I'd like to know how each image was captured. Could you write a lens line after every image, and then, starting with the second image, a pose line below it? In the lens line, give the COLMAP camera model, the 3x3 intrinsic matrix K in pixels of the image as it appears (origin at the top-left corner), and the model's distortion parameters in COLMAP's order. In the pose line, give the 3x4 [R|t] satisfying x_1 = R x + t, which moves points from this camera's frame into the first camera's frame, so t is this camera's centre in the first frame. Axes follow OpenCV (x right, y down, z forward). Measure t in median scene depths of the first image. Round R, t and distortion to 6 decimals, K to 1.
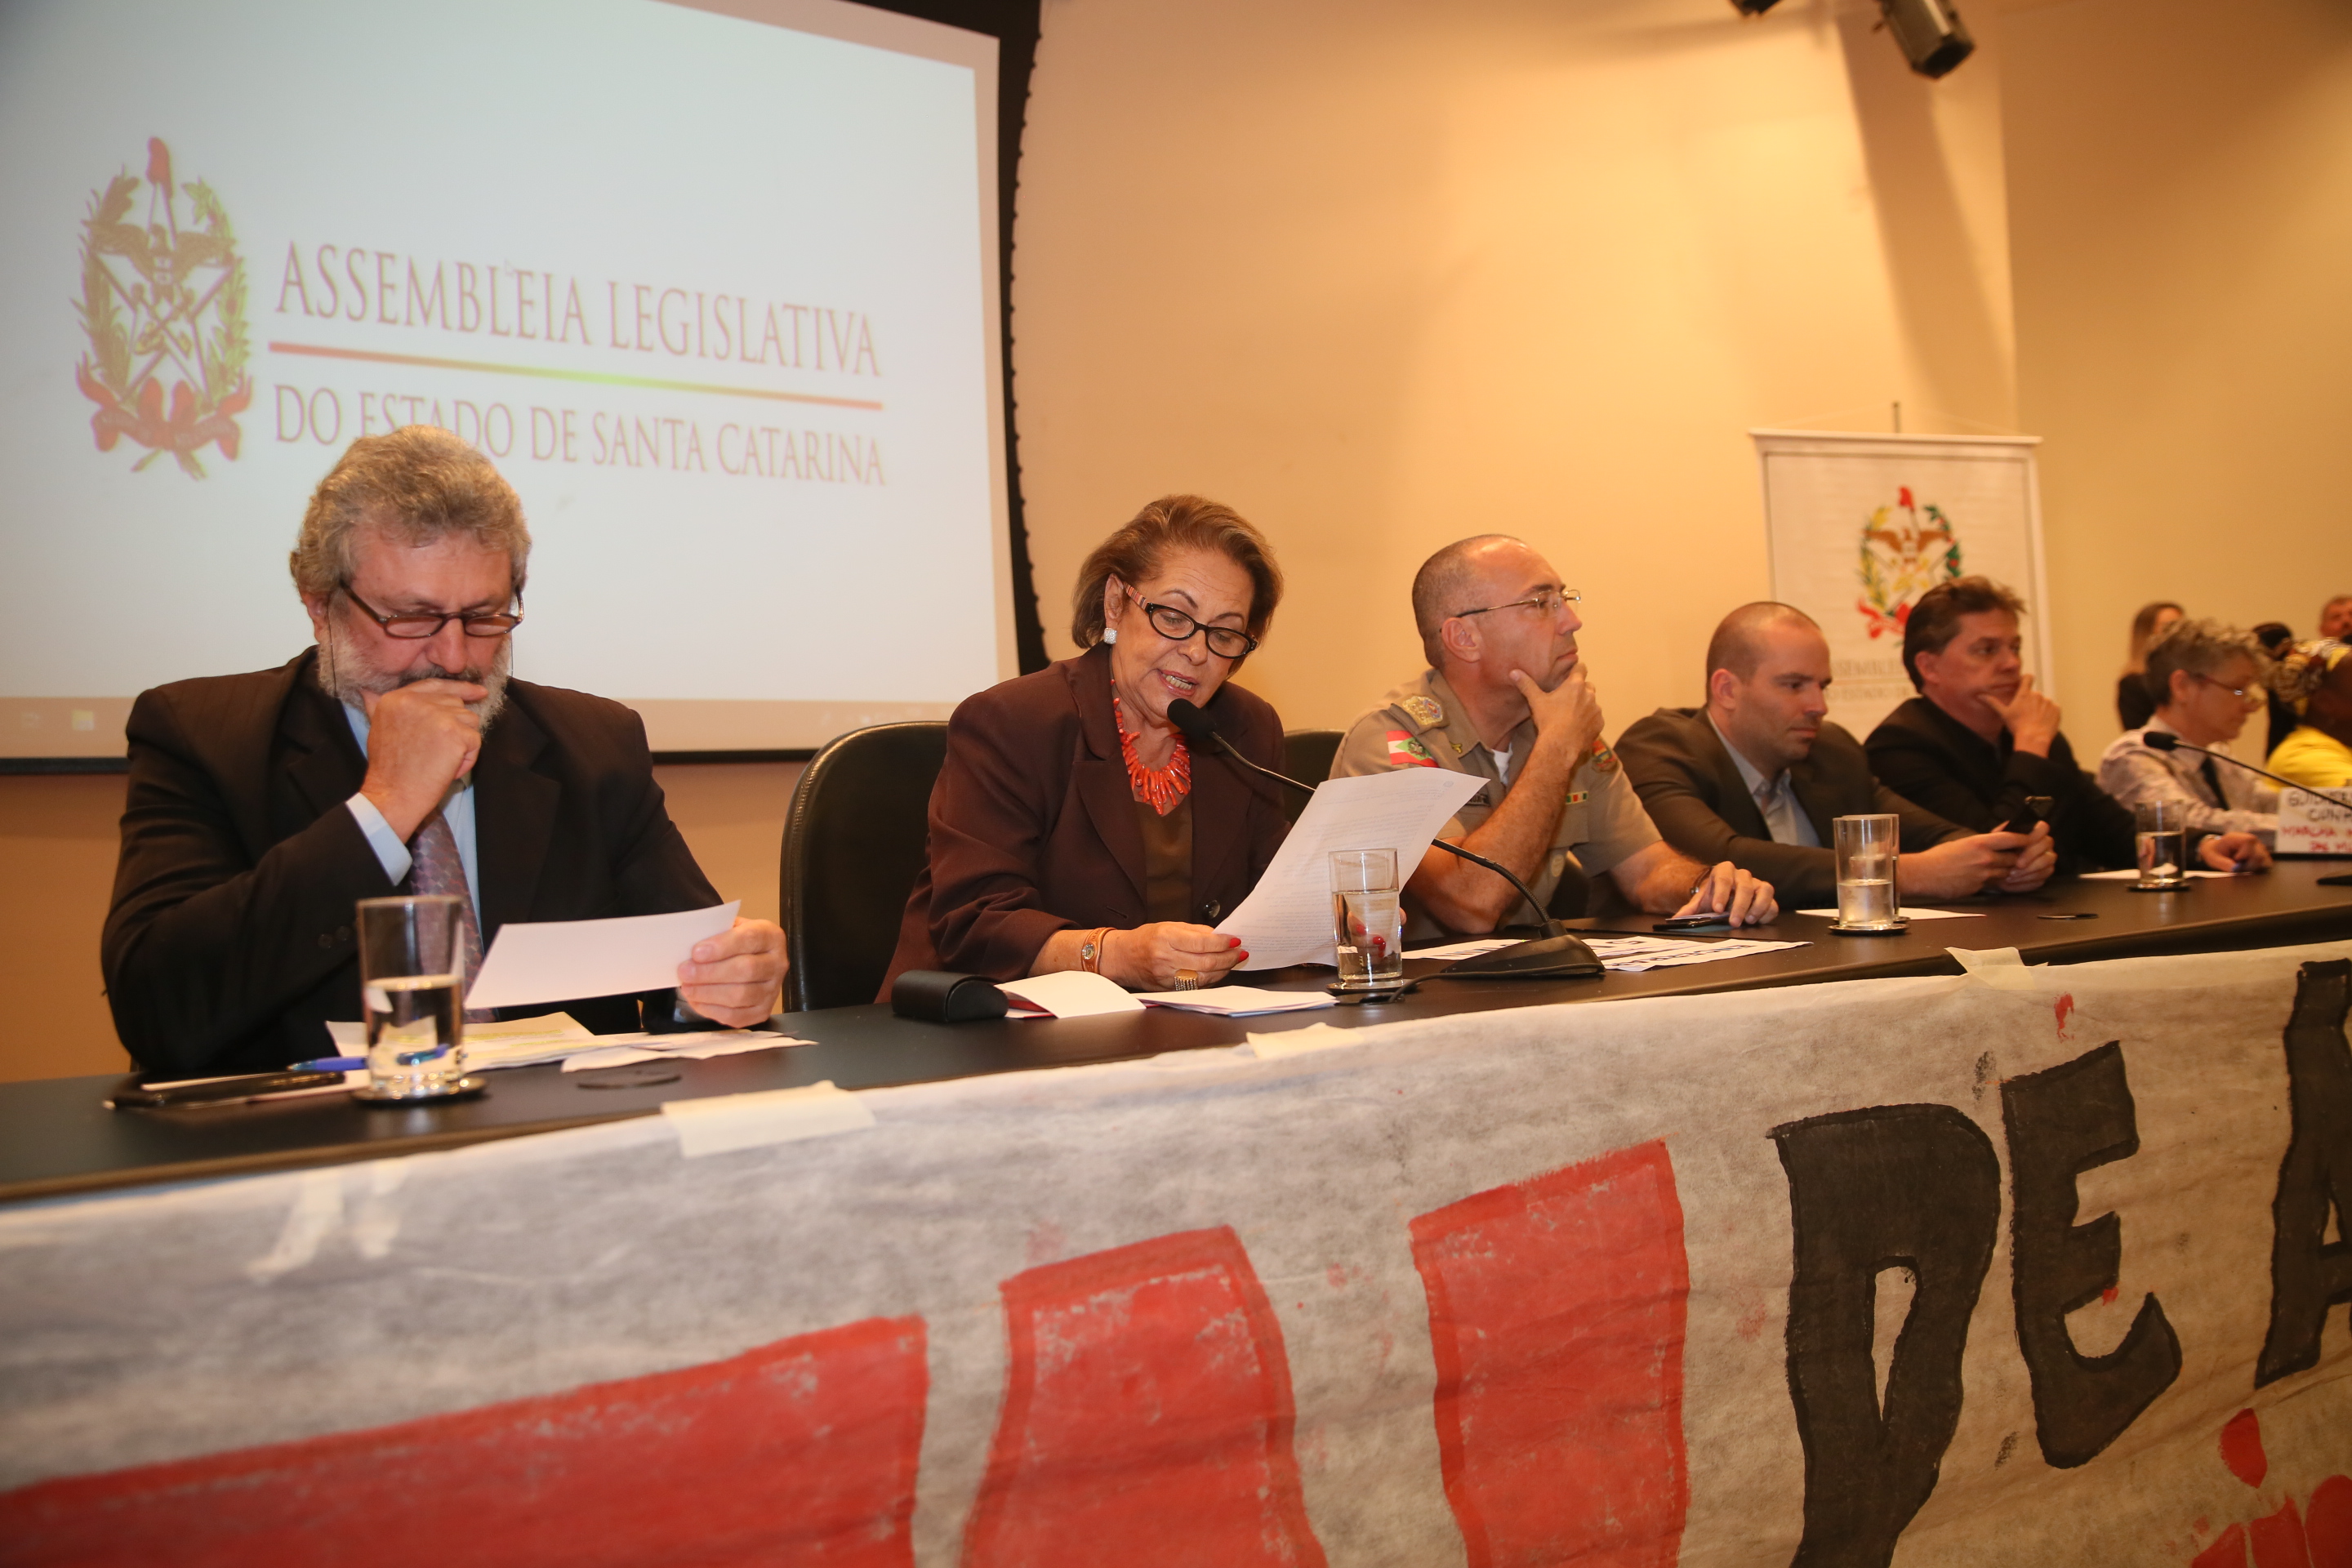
lens RADIAL K [[1850.6, 0, 1180.8], [0, 1850.6, 783.9], [0, 0, 1]] dist [-0.011094, -0.001110]
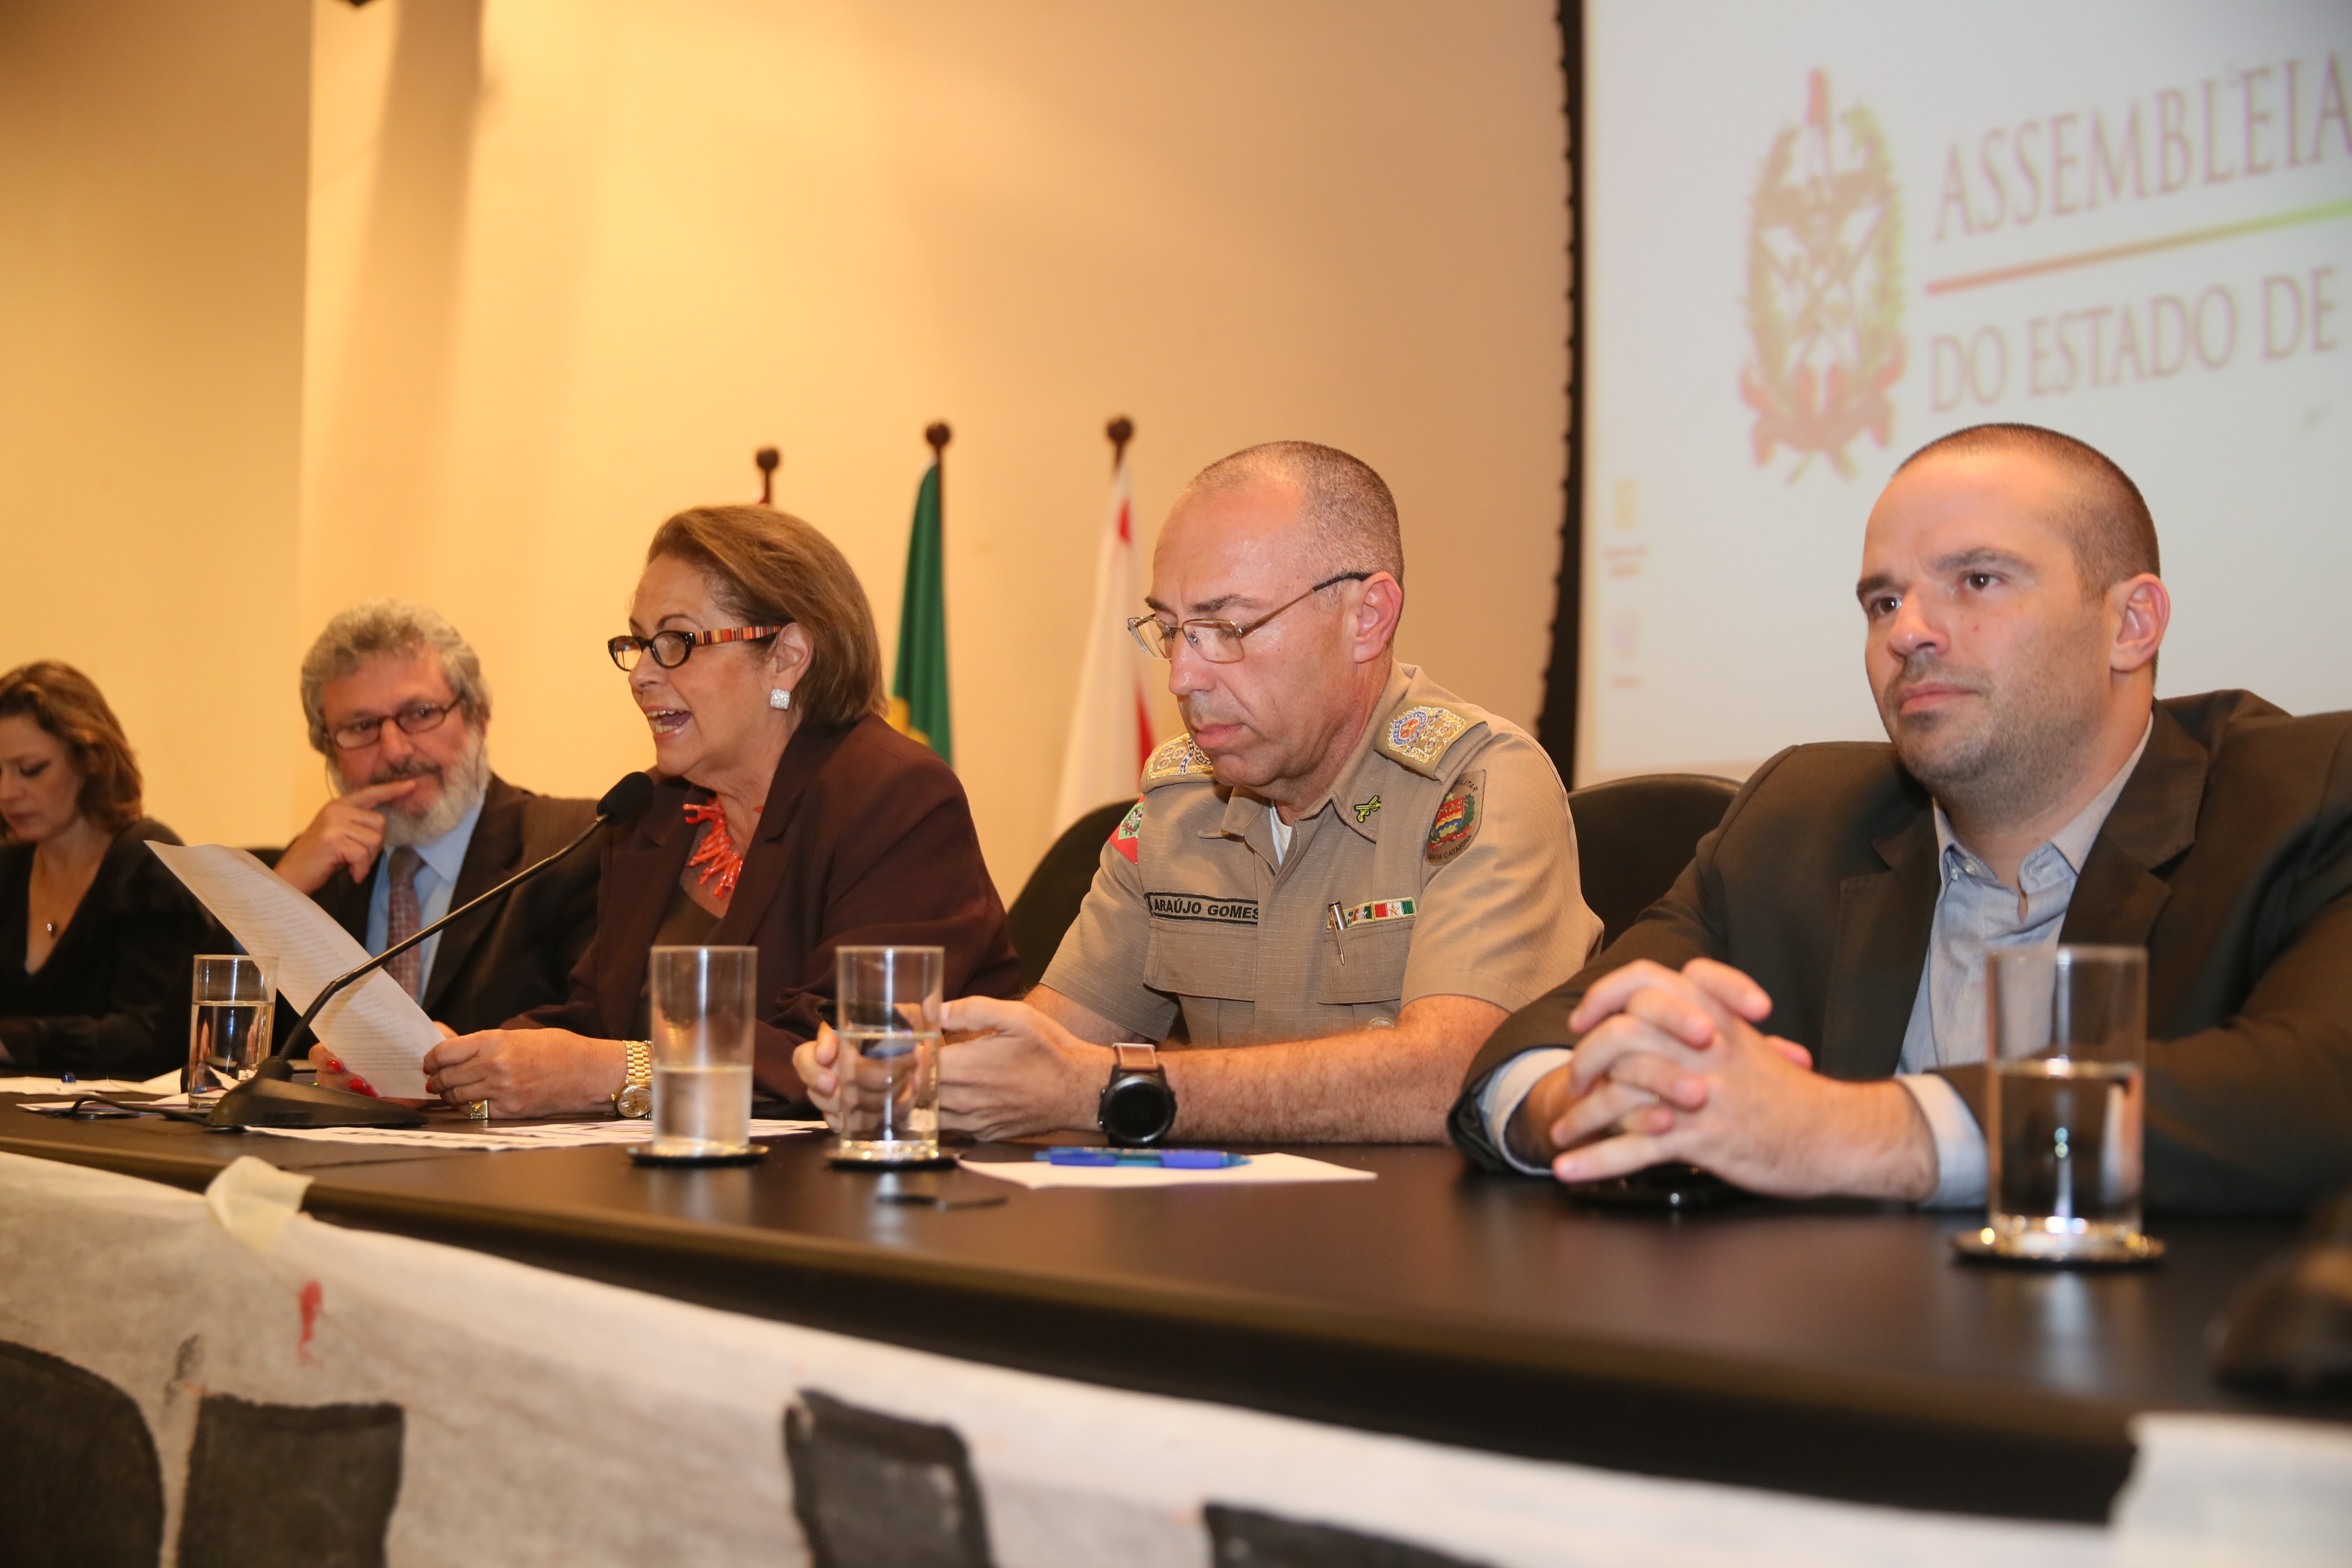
lens RADIAL K [[2842.5, 0, 1175.9], [0, 2842.5, 795.0], [0, 0, 1]] dist [-0.008571, 0.000000]
pose [[0.145575, -0.024474, -0.989045, 0.922410], [0.004125, 0.999700, -0.024130, -0.002720], [0.989339, -0.000567, 0.145632, 0.785144]]
